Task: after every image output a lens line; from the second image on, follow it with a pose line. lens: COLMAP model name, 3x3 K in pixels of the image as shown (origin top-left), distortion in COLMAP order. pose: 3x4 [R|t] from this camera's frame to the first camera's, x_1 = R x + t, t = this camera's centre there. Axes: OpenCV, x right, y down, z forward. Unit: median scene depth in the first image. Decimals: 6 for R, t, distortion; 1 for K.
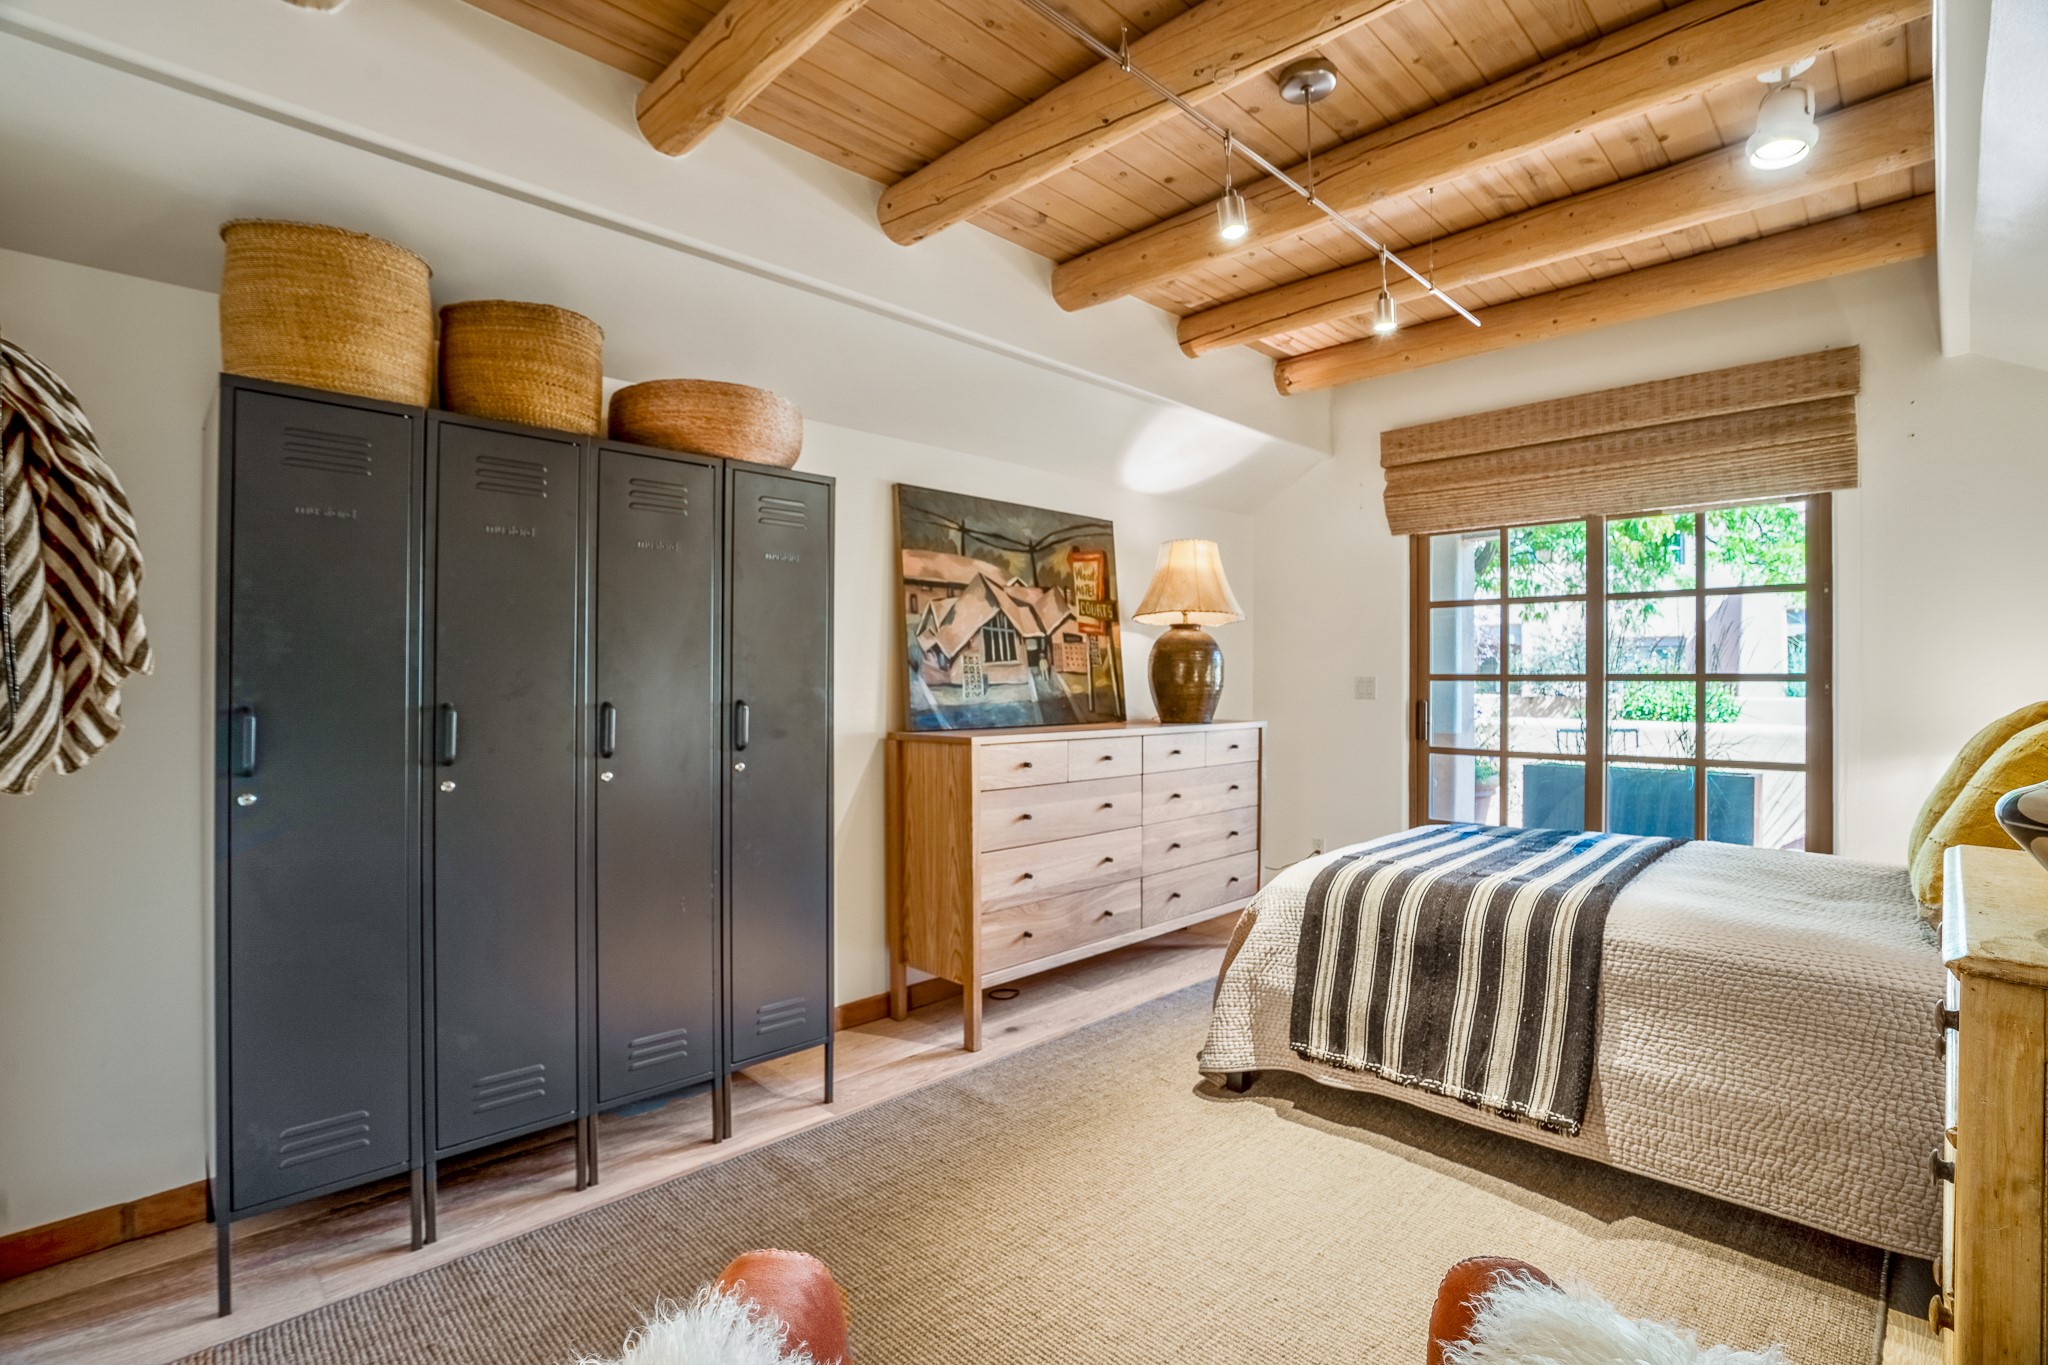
lens RADIAL K [[980.3, 0, 1026.0], [0, 980.3, 674.8], [0, 0, 1]] dist [-0.029831, 0.002207]
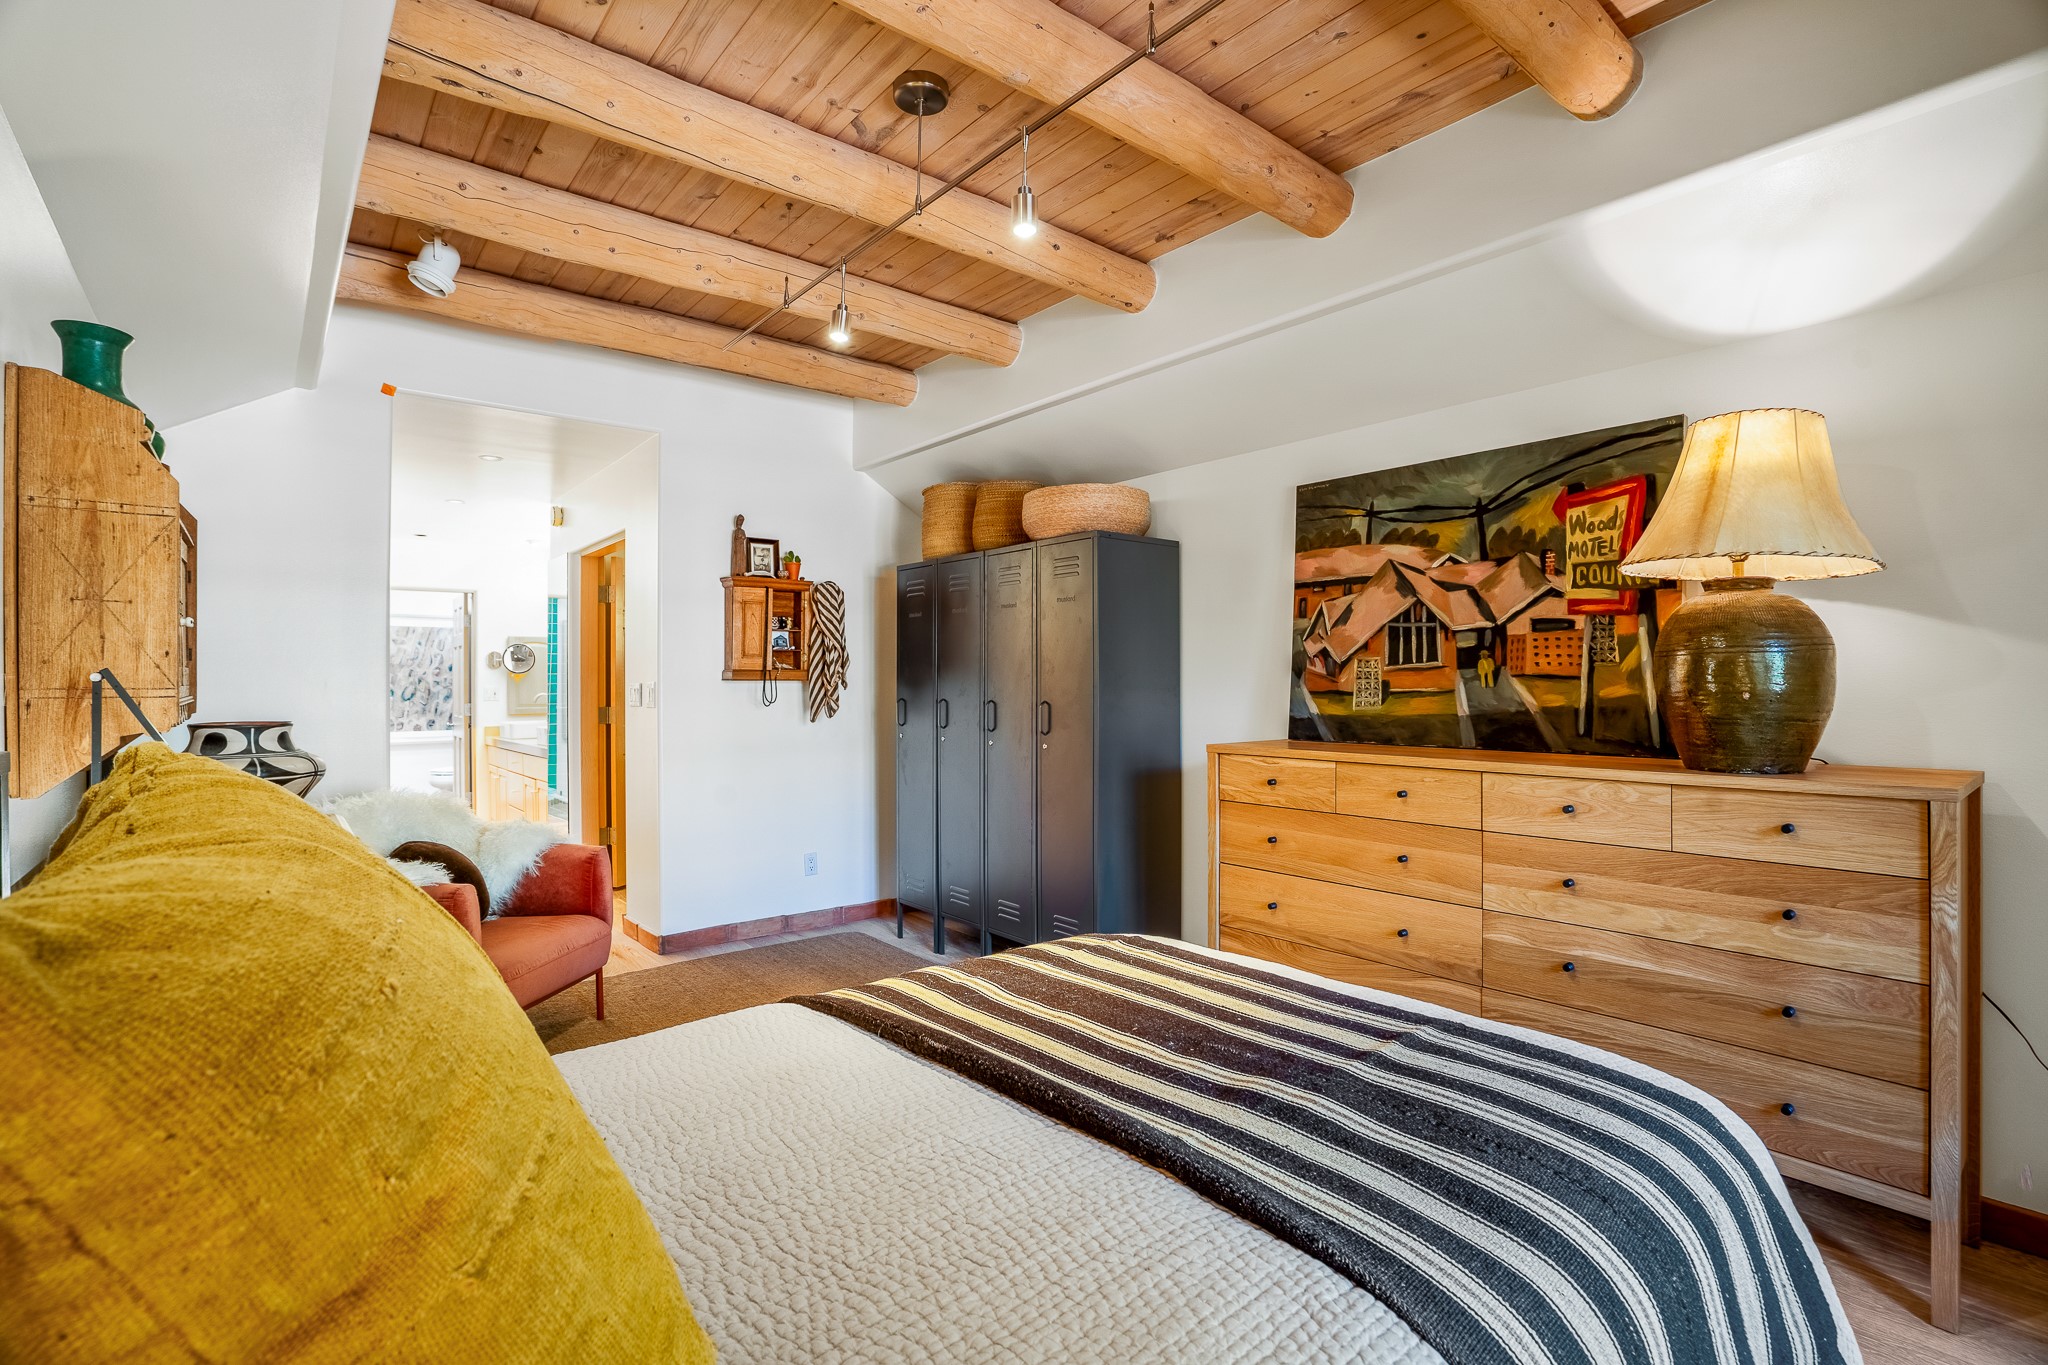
lens RADIAL K [[980.3, 0, 1024.8], [0, 980.3, 691.0], [0, 0, 1]] dist [-0.029831, 0.002207]
pose [[-0.108383, 0.003902, -0.994102, 0.793308], [0.004473, 0.999984, 0.003438, 0.004519], [0.994099, -0.004074, -0.108399, 0.754156]]
